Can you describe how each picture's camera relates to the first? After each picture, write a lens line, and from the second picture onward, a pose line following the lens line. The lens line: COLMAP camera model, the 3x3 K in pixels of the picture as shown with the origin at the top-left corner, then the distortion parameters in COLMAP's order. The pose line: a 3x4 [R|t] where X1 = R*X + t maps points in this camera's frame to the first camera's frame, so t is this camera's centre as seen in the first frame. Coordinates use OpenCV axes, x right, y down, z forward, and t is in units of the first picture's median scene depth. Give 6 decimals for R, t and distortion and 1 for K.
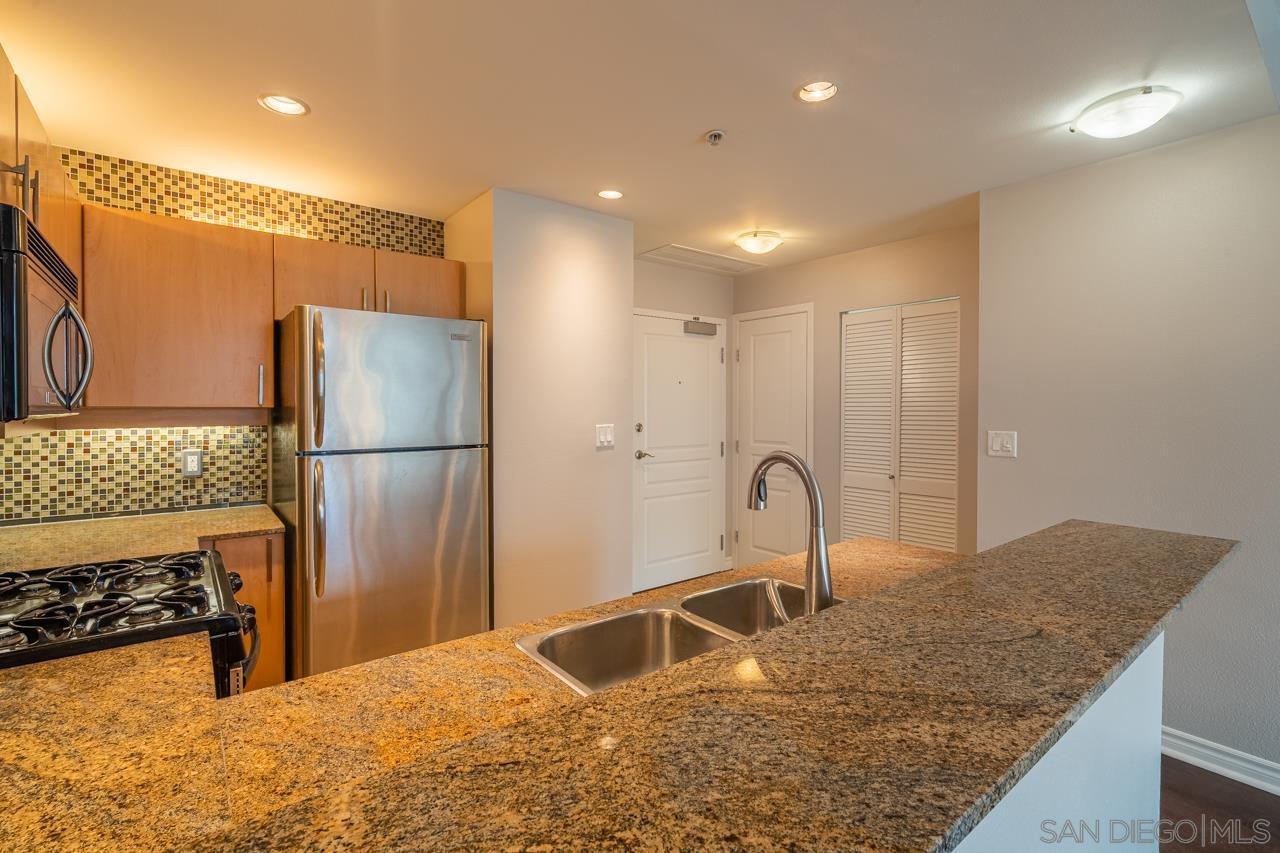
lens RADIAL K [[602.7, 0, 649.3], [0, 602.7, 418.8], [0, 0, 1]] dist [0.010454, -0.000535]
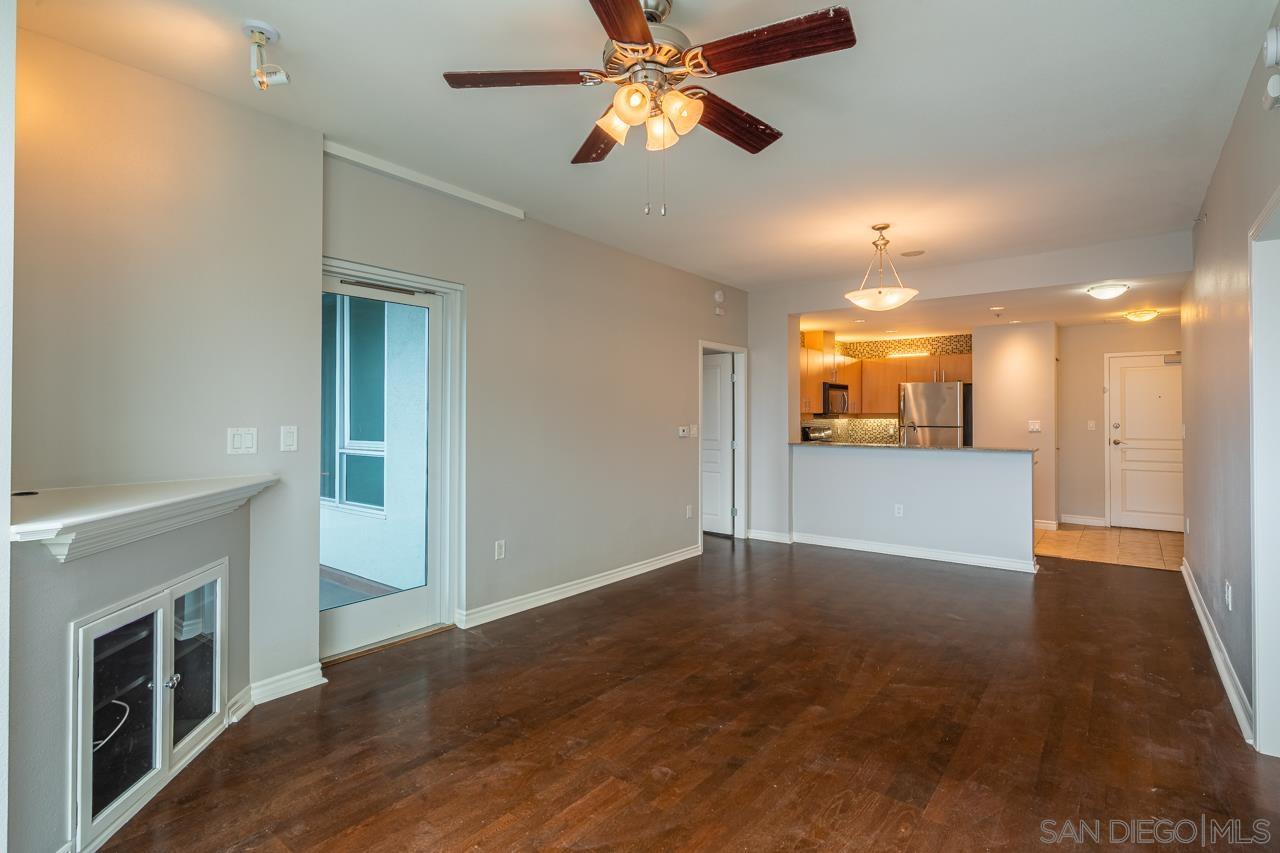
lens RADIAL K [[642.1, 0, 637.8], [0, 642.1, 409.1], [0, 0, 1]] dist [-0.006745, -0.001438]
pose [[0.244872, -0.010645, -0.969497, 2.159289], [-0.025037, 0.999537, -0.017299, 0.051228], [0.969232, 0.028510, 0.244492, -1.098785]]
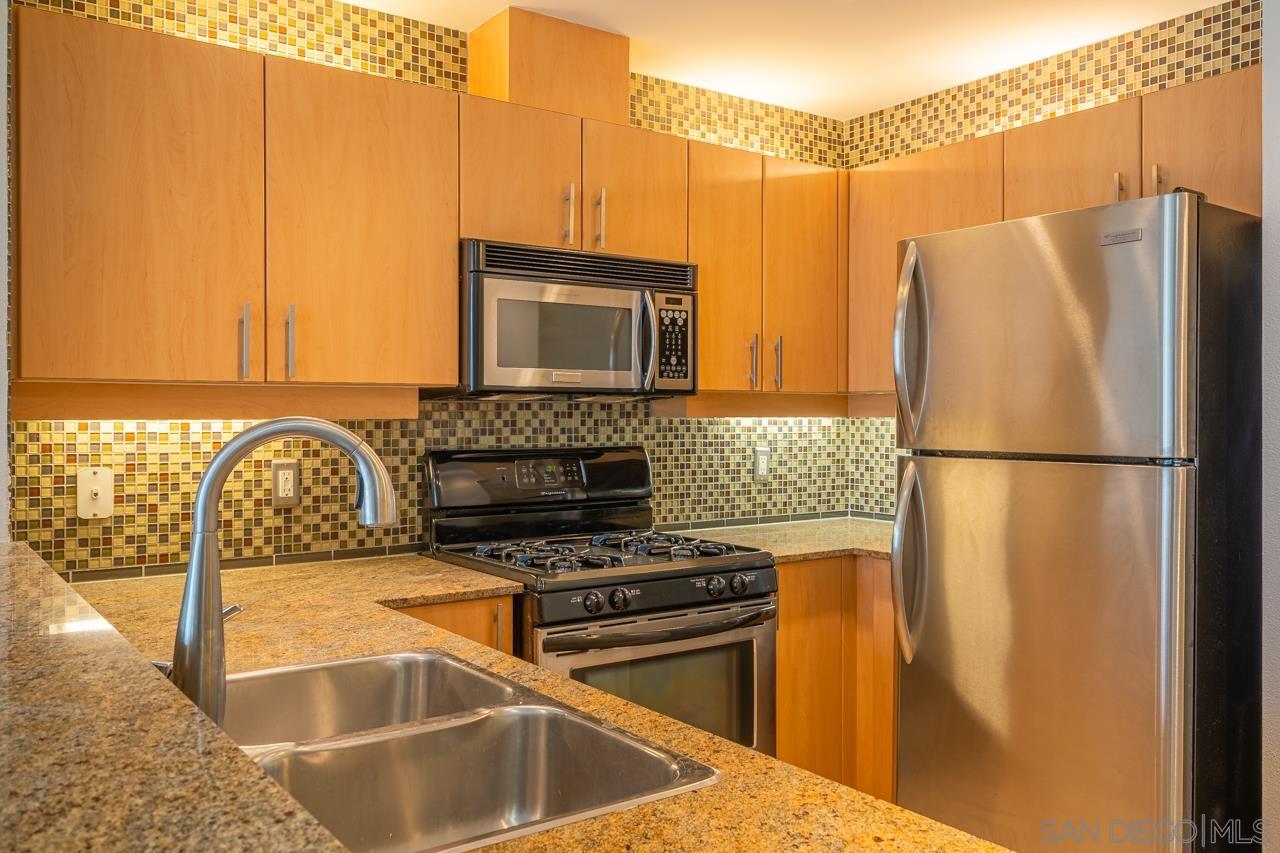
lens RADIAL K [[1048.0, 0, 652.9], [0, 1048.0, 426.9], [0, 0, 1]] dist [0.008144, 0.003072]
pose [[-0.033425, 0.004890, -0.999429, 0.543544], [-0.023688, 0.999703, 0.005683, 0.026380], [0.999160, 0.023864, -0.033300, 0.632805]]
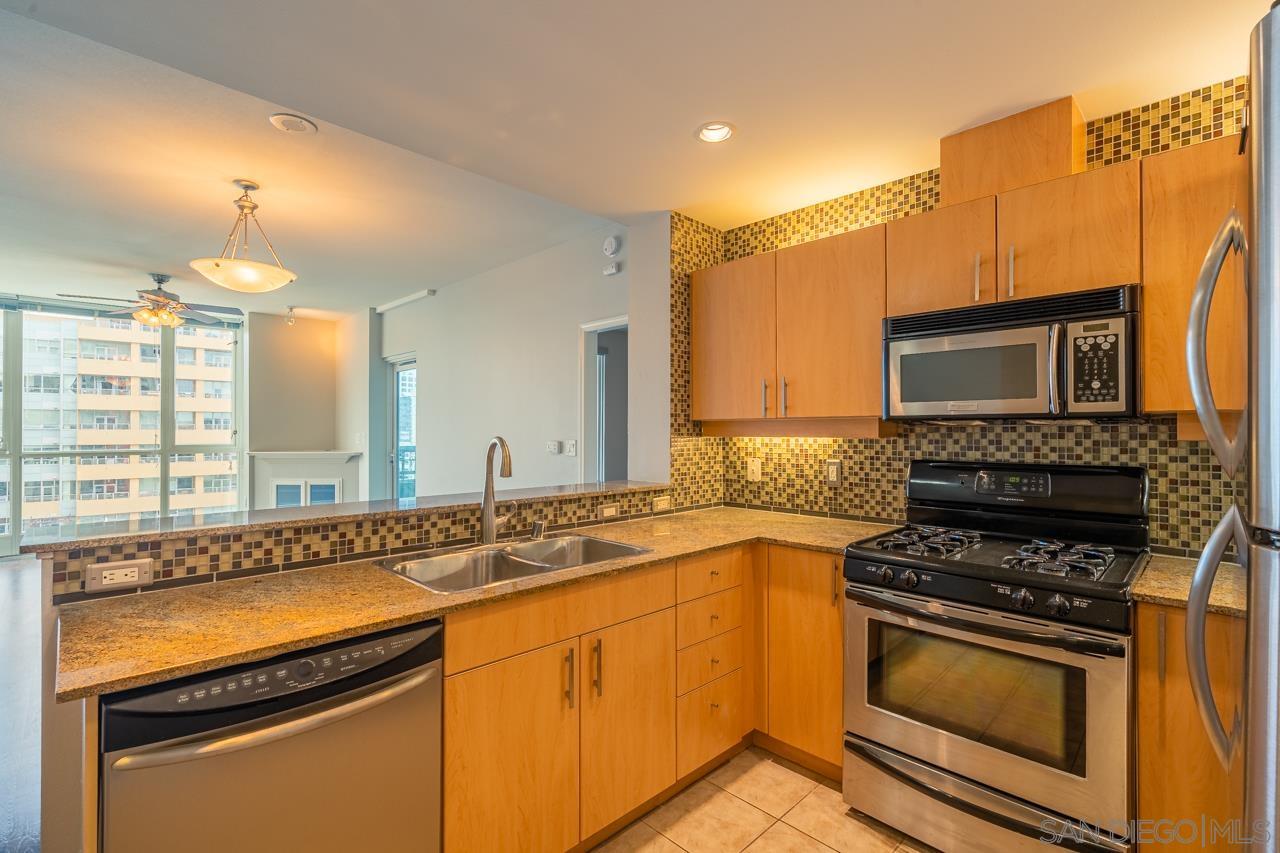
lens RADIAL K [[602.7, 0, 643.0], [0, 602.7, 422.6], [0, 0, 1]] dist [0.010454, -0.000535]
pose [[-0.993921, -0.009109, -0.109718, 0.000843], [-0.010079, 0.999915, 0.008283, 0.003233], [0.109633, 0.009338, -0.993928, 1.225763]]
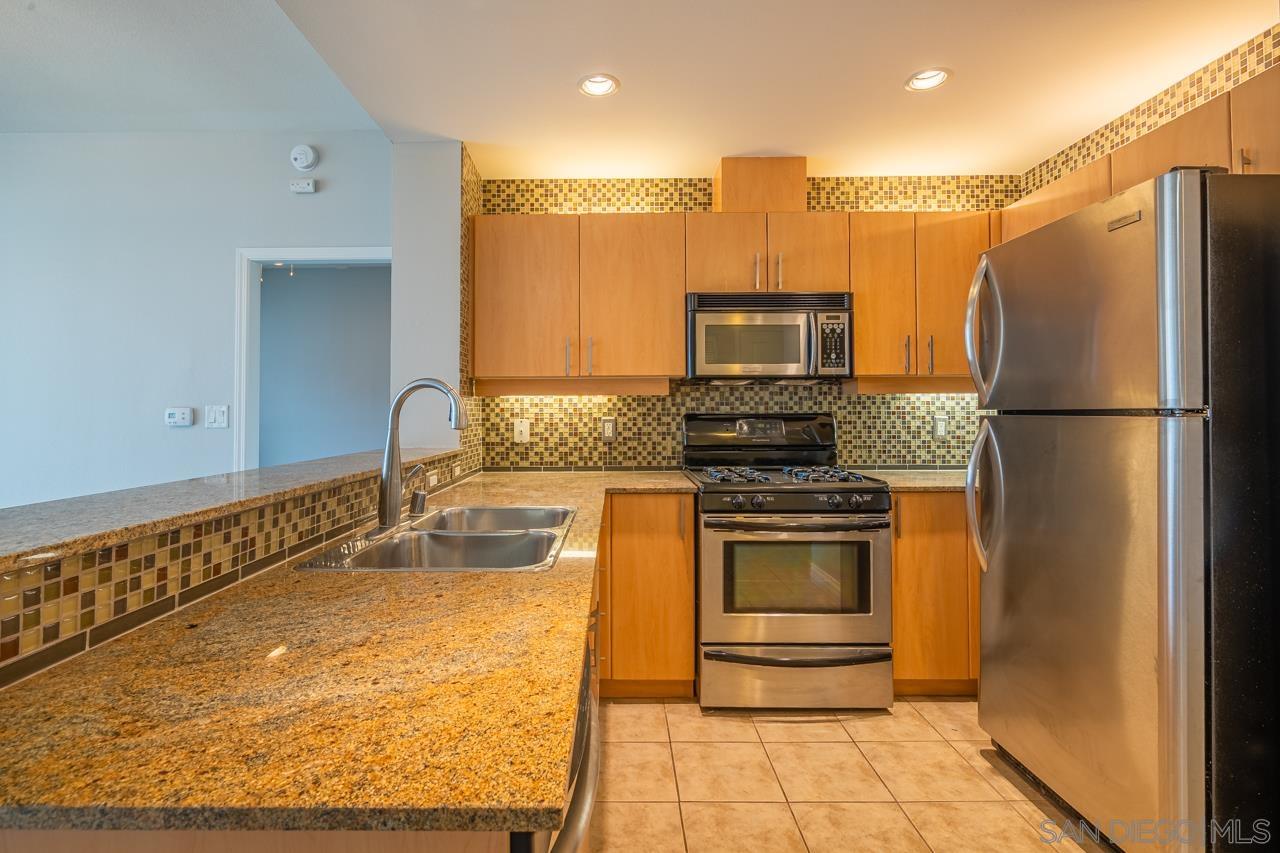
lens RADIAL K [[602.7, 0, 620.0], [0, 602.7, 399.8], [0, 0, 1]] dist [0.010454, -0.000535]
pose [[-0.621418, -0.020833, -0.783202, 0.422801], [-0.017814, 0.999764, -0.012460, 0.052161], [0.783276, 0.006209, -0.621642, 0.957425]]
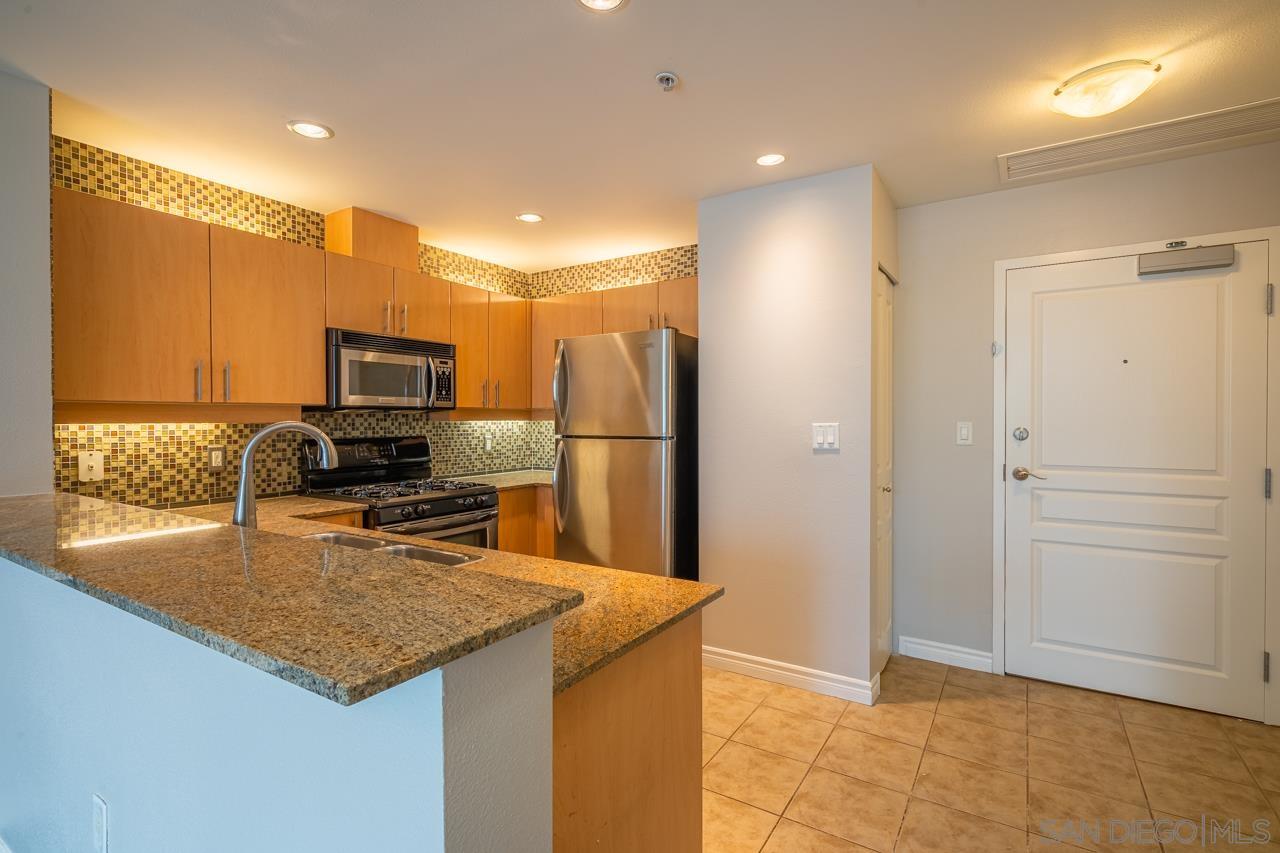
lens RADIAL K [[602.7, 0, 652.0], [0, 602.7, 427.7], [0, 0, 1]] dist [0.010454, -0.000535]
pose [[0.340607, 0.009315, -0.940160, 0.776855], [-0.020729, 0.999782, 0.002396, 0.023320], [0.939977, 0.018672, 0.340726, 0.596764]]
